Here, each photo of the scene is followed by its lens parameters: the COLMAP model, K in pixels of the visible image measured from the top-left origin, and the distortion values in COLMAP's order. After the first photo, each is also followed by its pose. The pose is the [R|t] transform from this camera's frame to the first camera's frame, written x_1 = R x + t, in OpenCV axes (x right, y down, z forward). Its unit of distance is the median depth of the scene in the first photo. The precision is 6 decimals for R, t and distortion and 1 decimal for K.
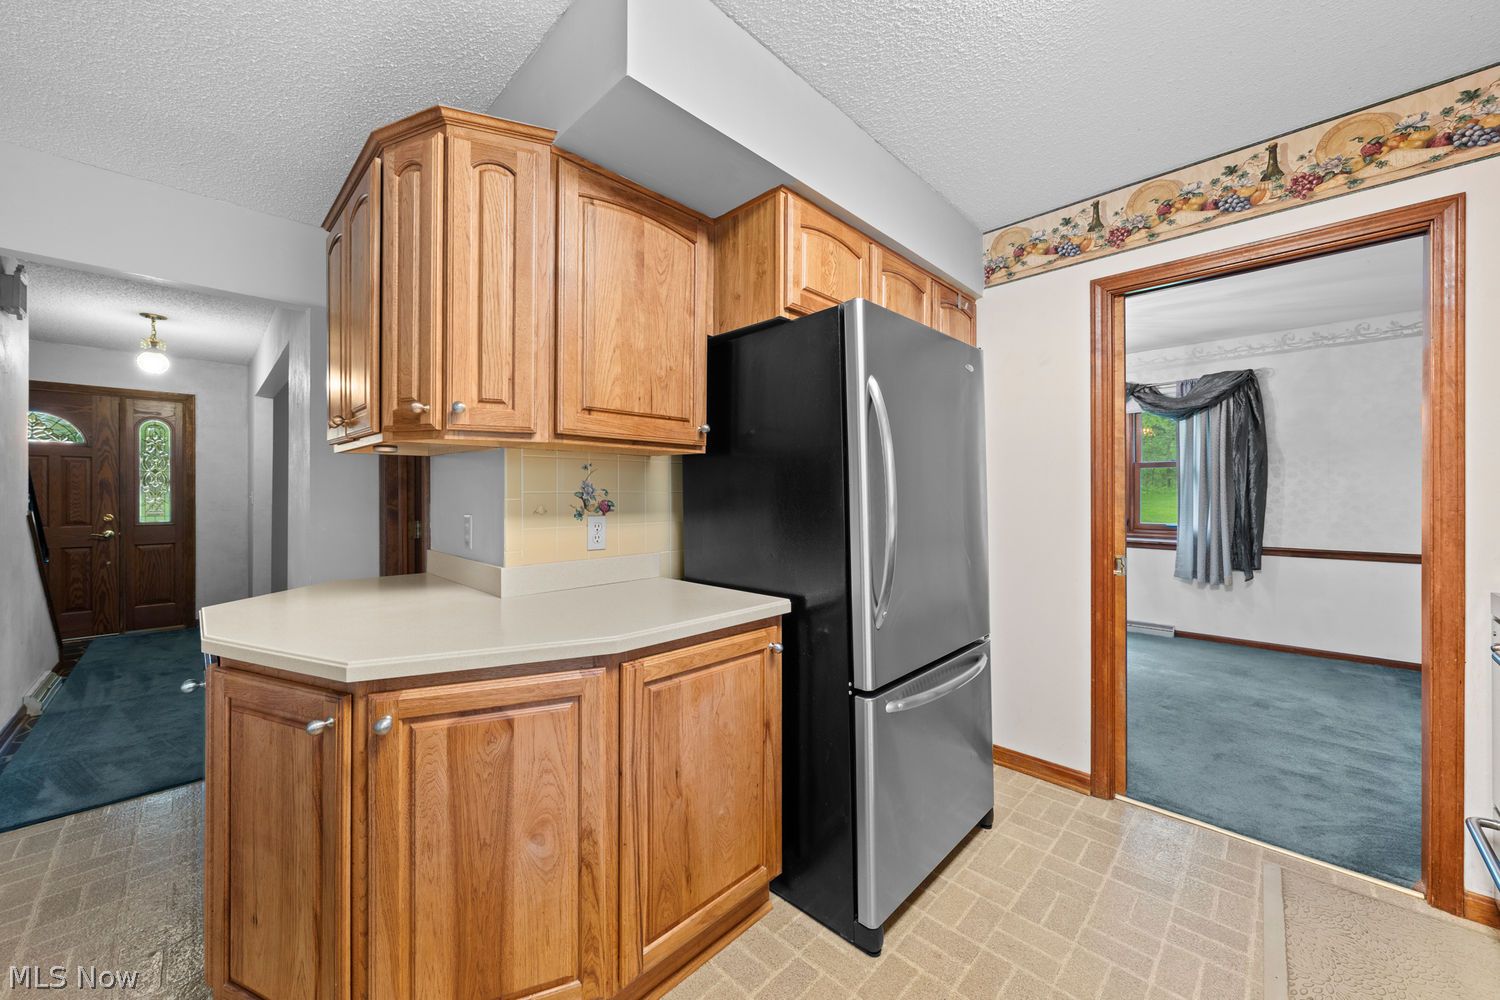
lens RADIAL K [[549.7, 0, 748.8], [0, 549.7, 493.0], [0, 0, 1]] dist [-0.002056, 0.000119]
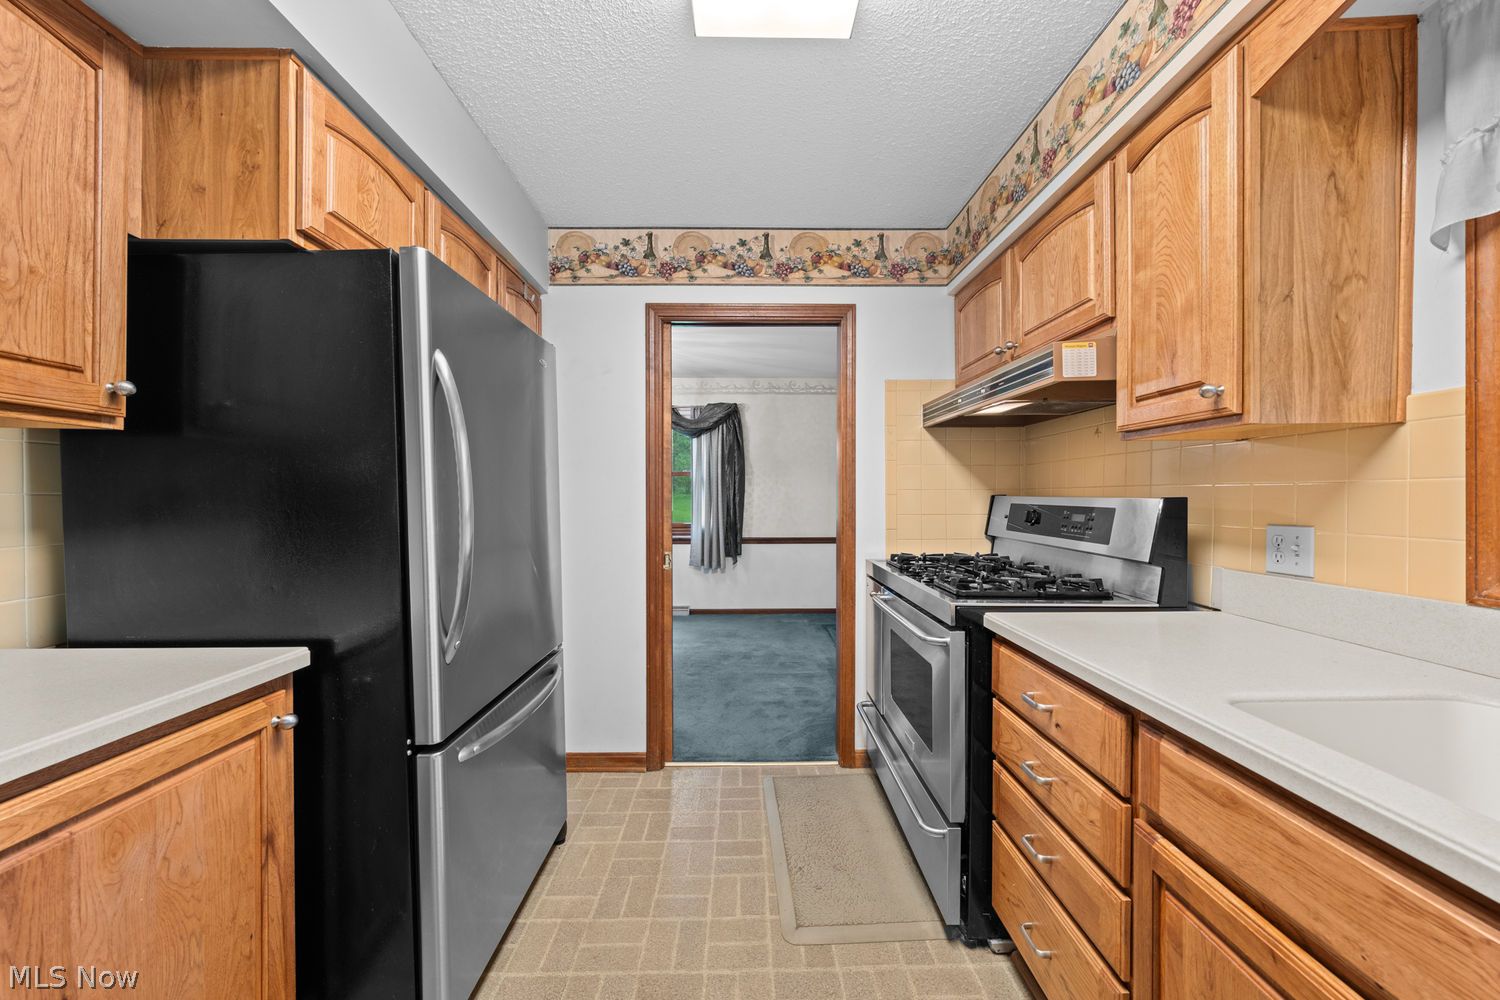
lens RADIAL K [[556.1, 0, 750.0], [0, 556.1, 500.0], [0, 0, 1]] dist [-0.003612, -0.000076]
pose [[0.702188, -0.003113, 0.711985, -0.026462], [-0.000005, 0.999990, 0.004376, 0.001853], [-0.711992, -0.003076, 0.702181, 0.080059]]
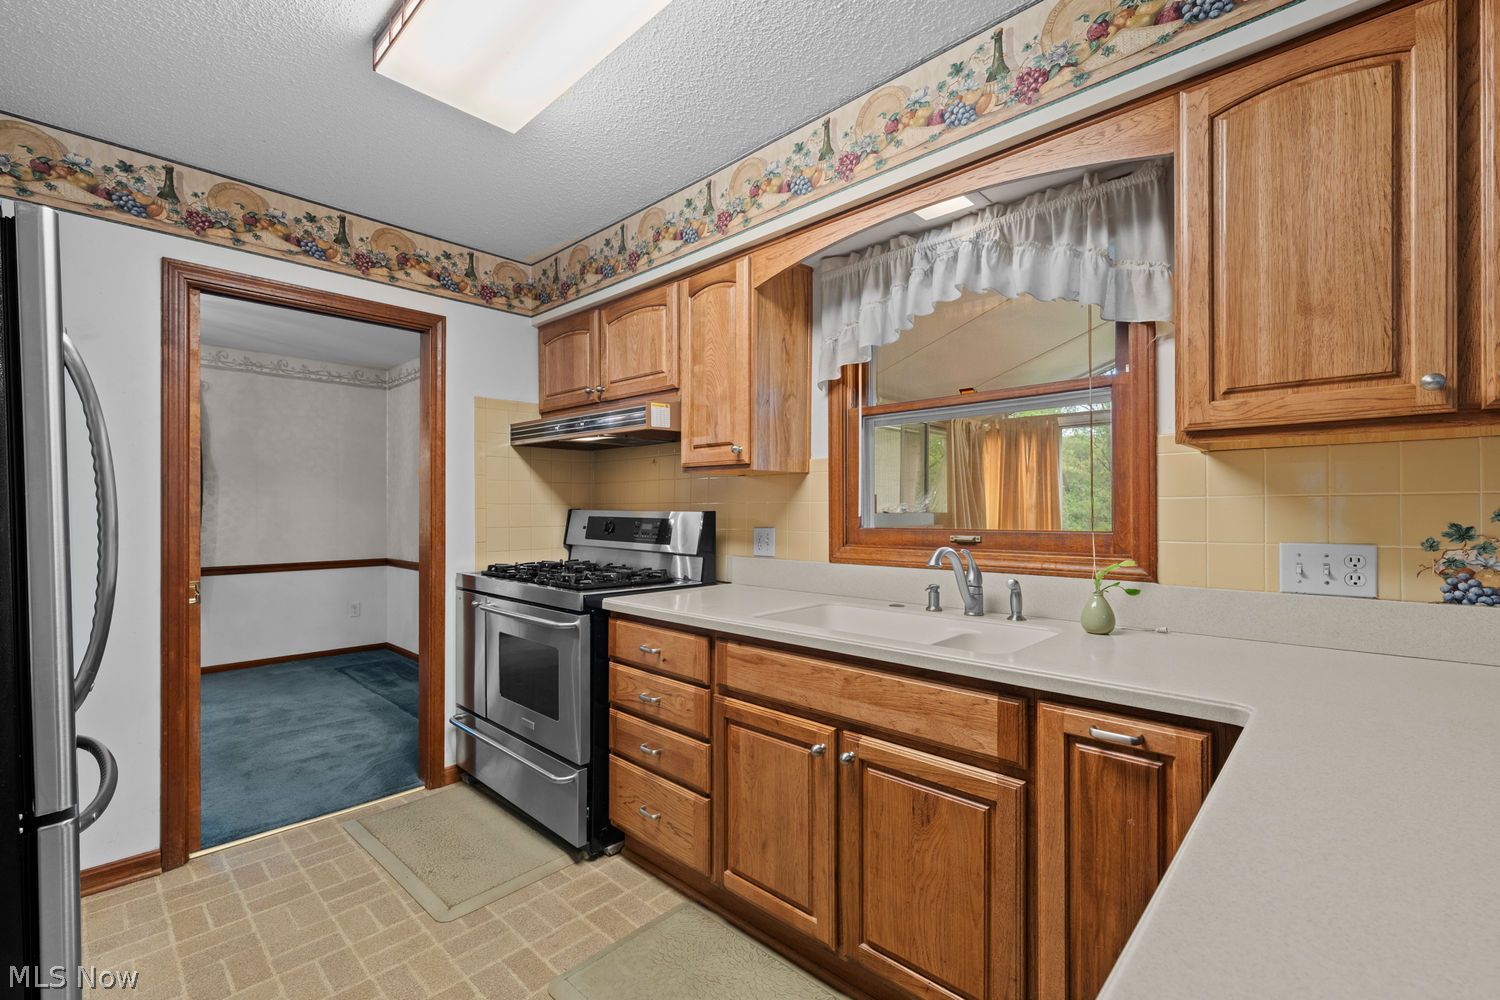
lens RADIAL K [[648.1, 0, 745.1], [0, 648.1, 508.0], [0, 0, 1]] dist [-0.000924, -0.000289]
pose [[-0.015384, 0.004994, 0.999869, -0.425907], [0.000861, 0.999987, -0.004982, 0.002128], [-0.999881, 0.000785, -0.015389, 0.144668]]
